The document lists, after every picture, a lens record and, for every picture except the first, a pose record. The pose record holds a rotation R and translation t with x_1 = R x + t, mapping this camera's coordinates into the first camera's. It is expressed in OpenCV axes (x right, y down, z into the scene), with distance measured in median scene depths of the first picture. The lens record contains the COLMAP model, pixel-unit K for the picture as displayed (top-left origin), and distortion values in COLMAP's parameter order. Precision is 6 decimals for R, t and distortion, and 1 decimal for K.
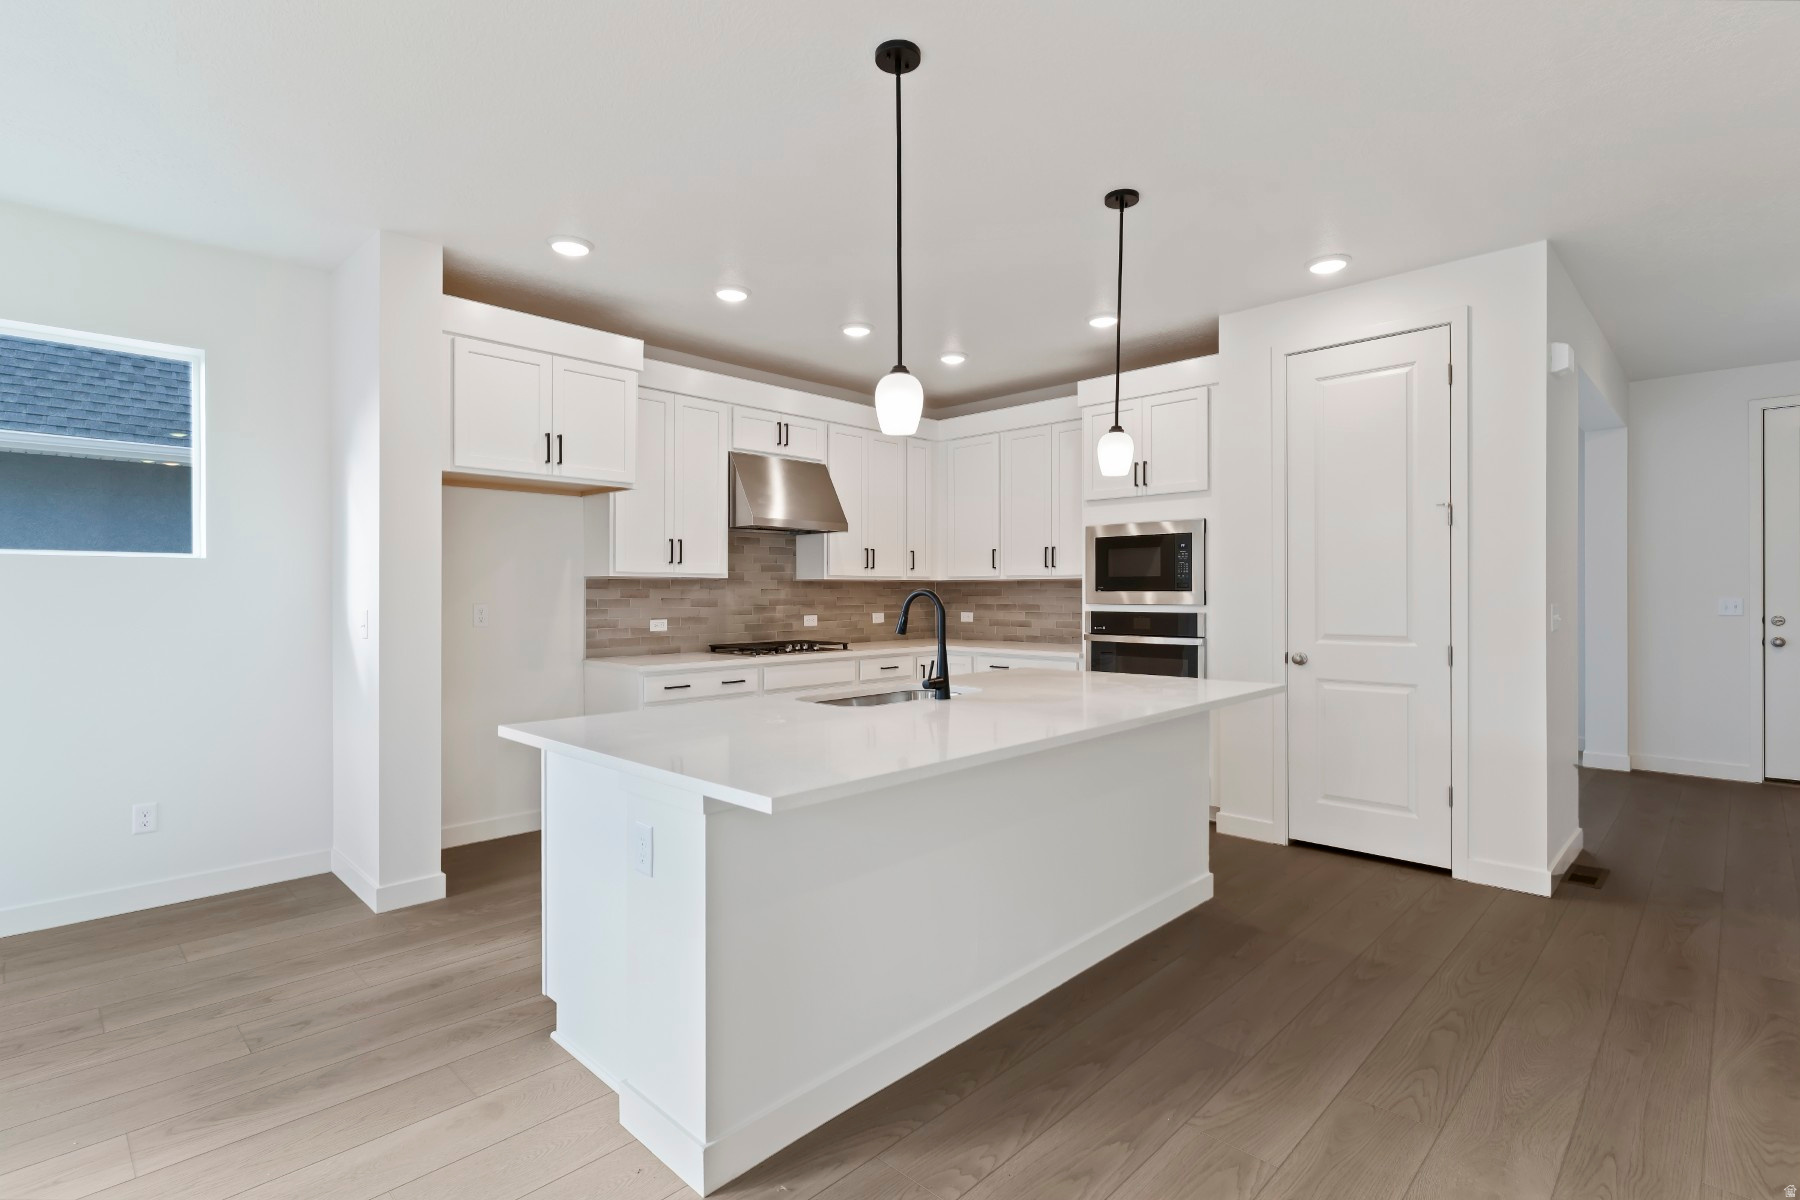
lens RADIAL K [[868.0, 0, 894.6], [0, 868.0, 589.0], [0, 0, 1]] dist [0.000007, -0.000028]
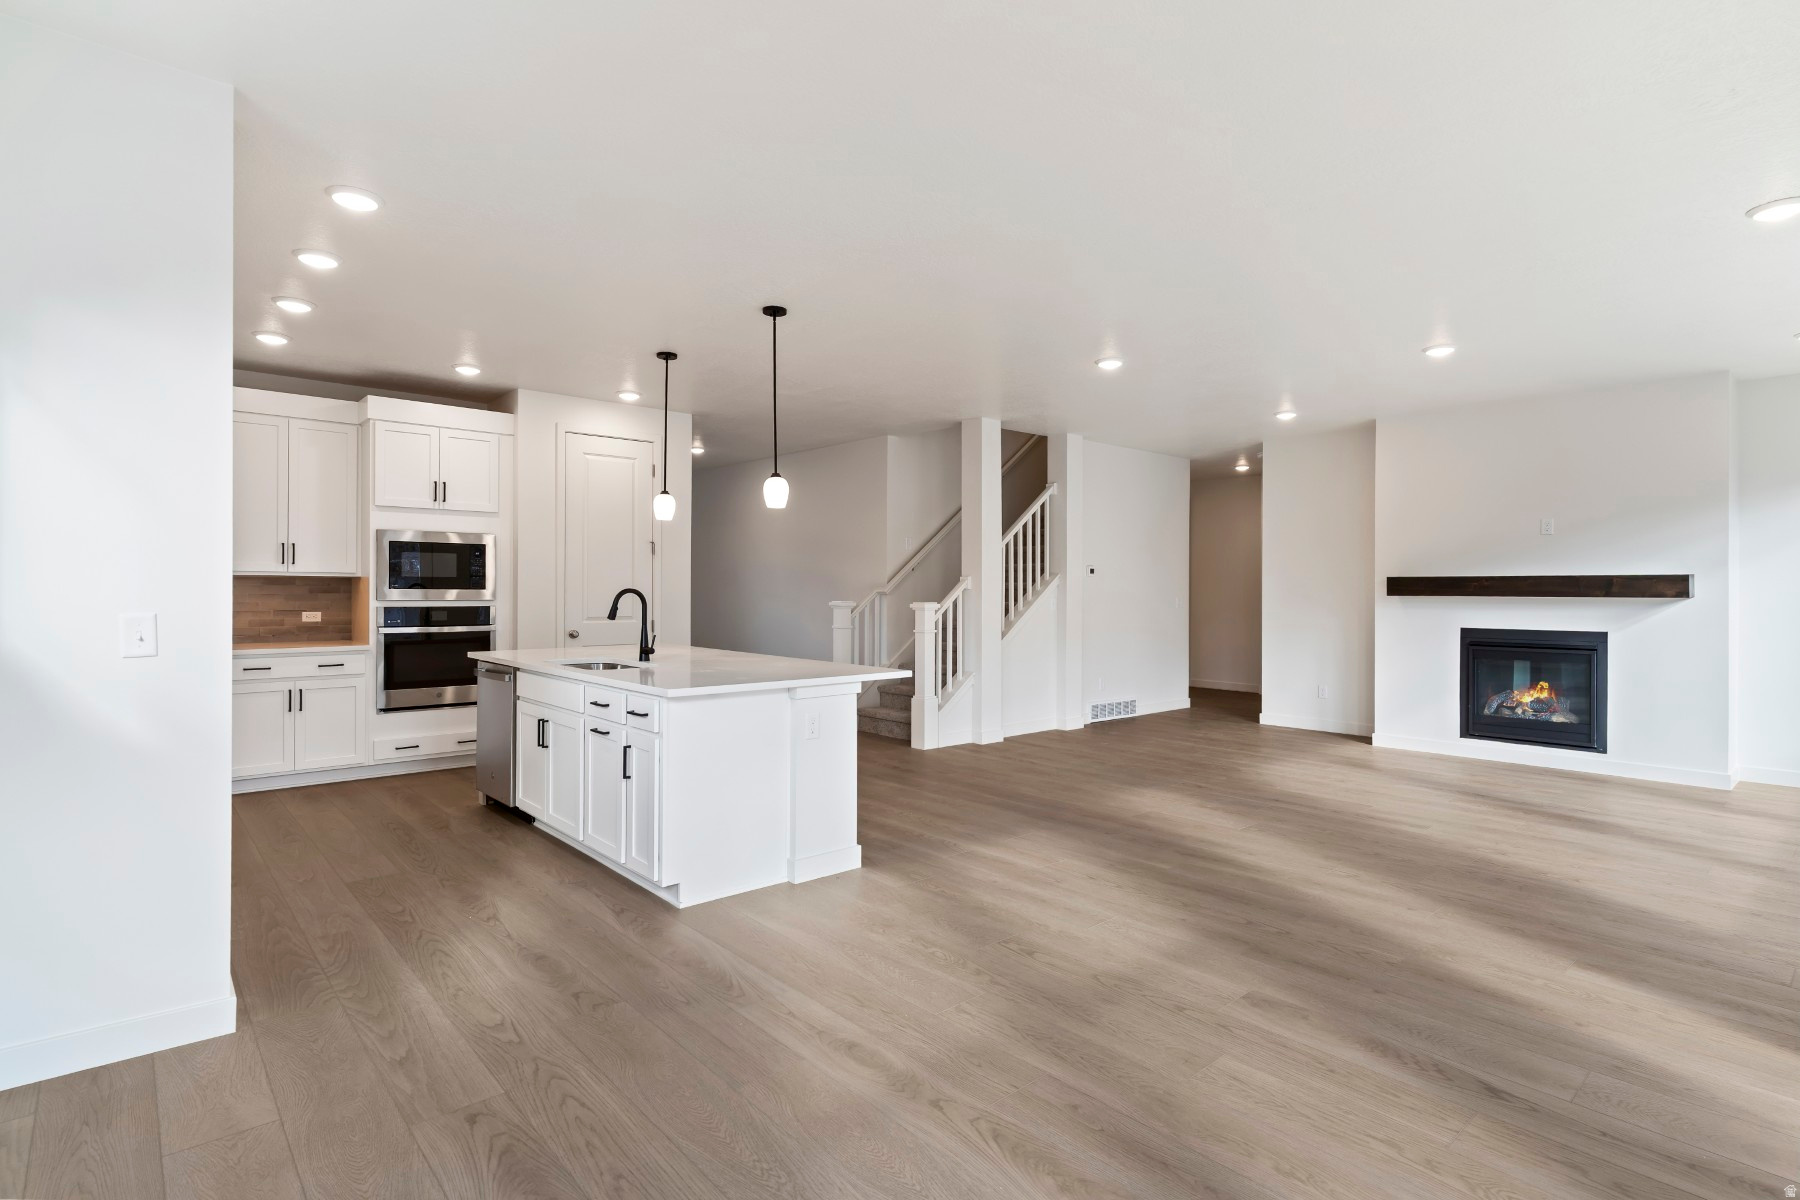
lens RADIAL K [[880.7, 0, 900.7], [0, 880.7, 598.8], [0, 0, 1]] dist [0.001417, 0.000258]
pose [[0.068688, -0.006453, 0.997617, -0.904131], [-0.007852, 0.999945, 0.007009, 0.002705], [-0.997607, -0.008315, 0.068634, 0.280366]]
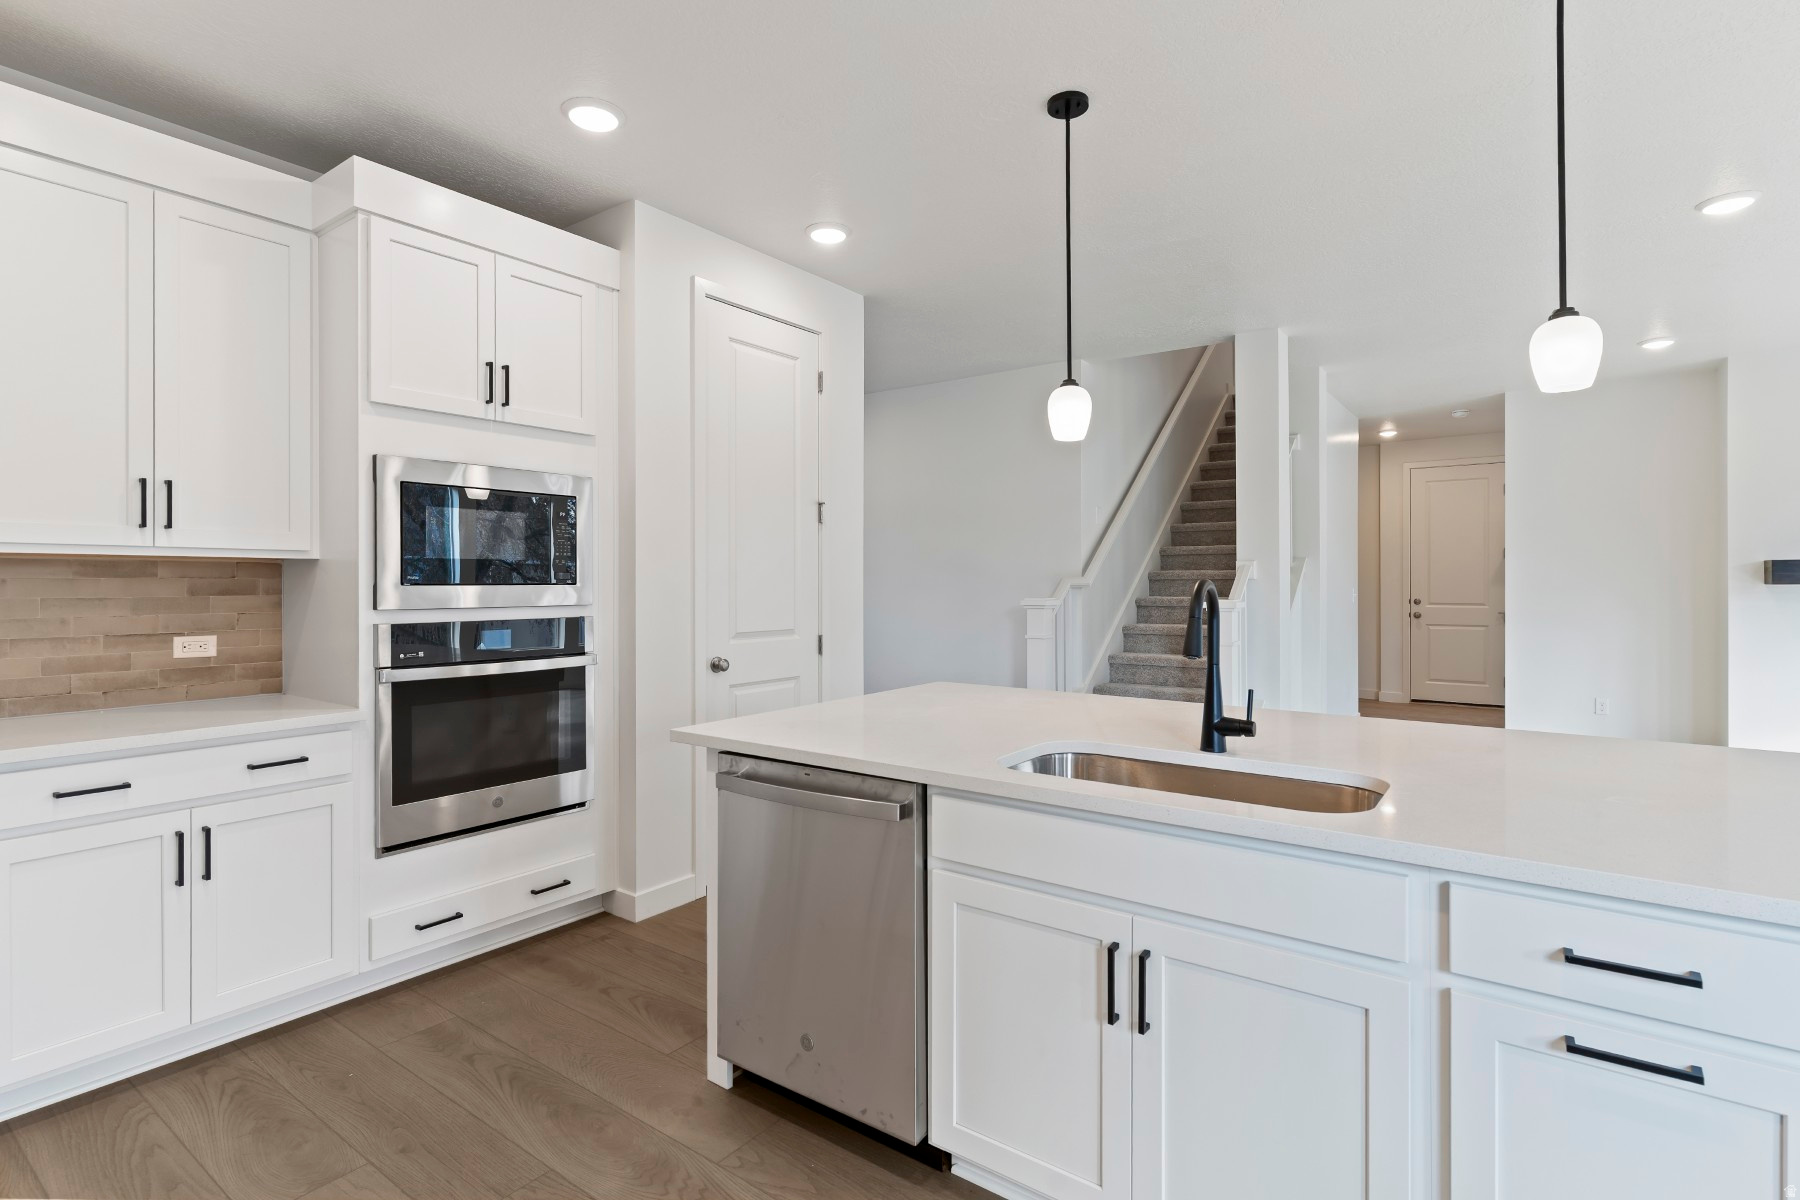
lens RADIAL K [[868.0, 0, 894.6], [0, 868.0, 589.0], [0, 0, 1]] dist [0.000007, -0.000028]
pose [[-0.140592, -0.003301, 0.990062, -0.337816], [-0.000189, 0.999995, 0.003307, 0.003775], [-0.990068, 0.000278, -0.140592, 0.828103]]
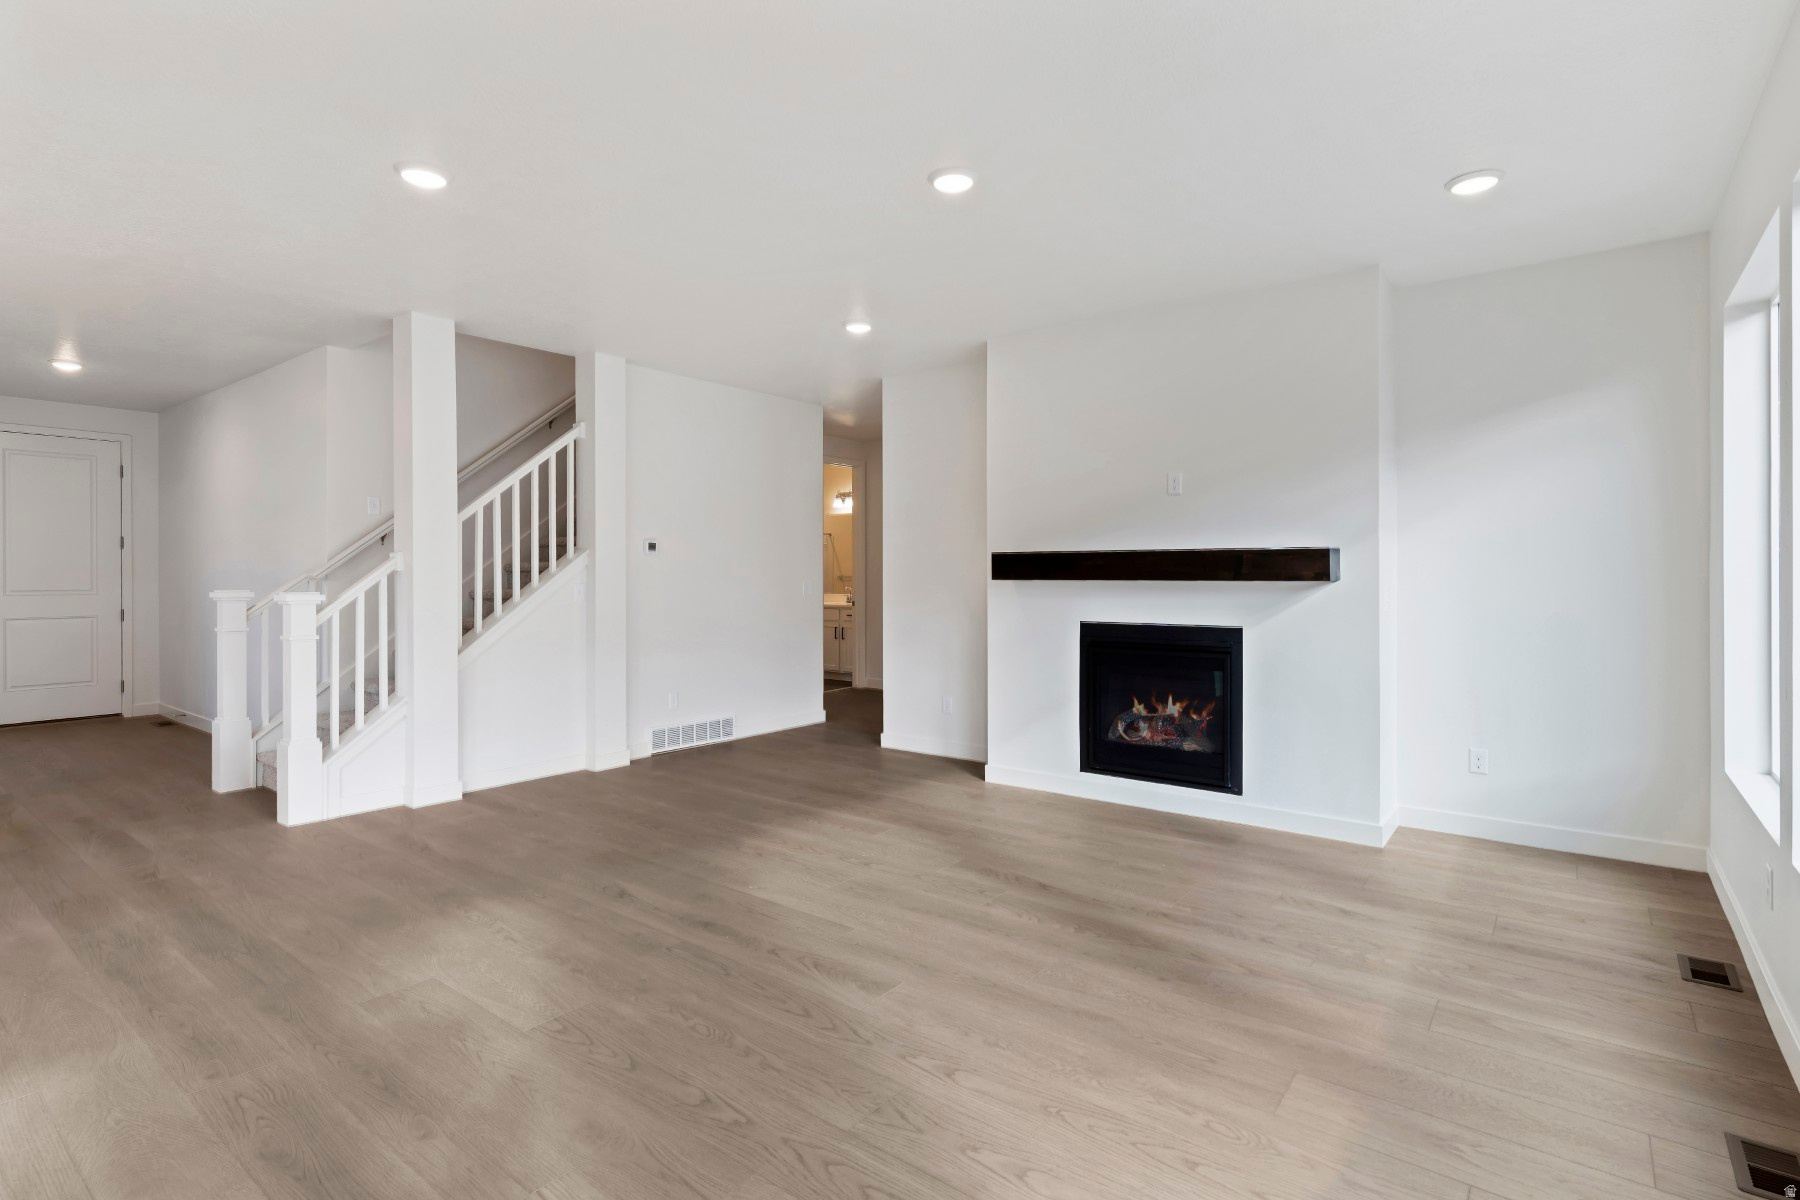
lens RADIAL K [[875.6, 0, 898.9], [0, 875.6, 578.5], [0, 0, 1]] dist [-0.000335, -0.000072]
pose [[-0.117587, -0.003685, 0.993056, -0.441967], [-0.002901, 0.999990, 0.003367, -0.002455], [-0.993058, -0.002485, -0.117597, -0.177979]]
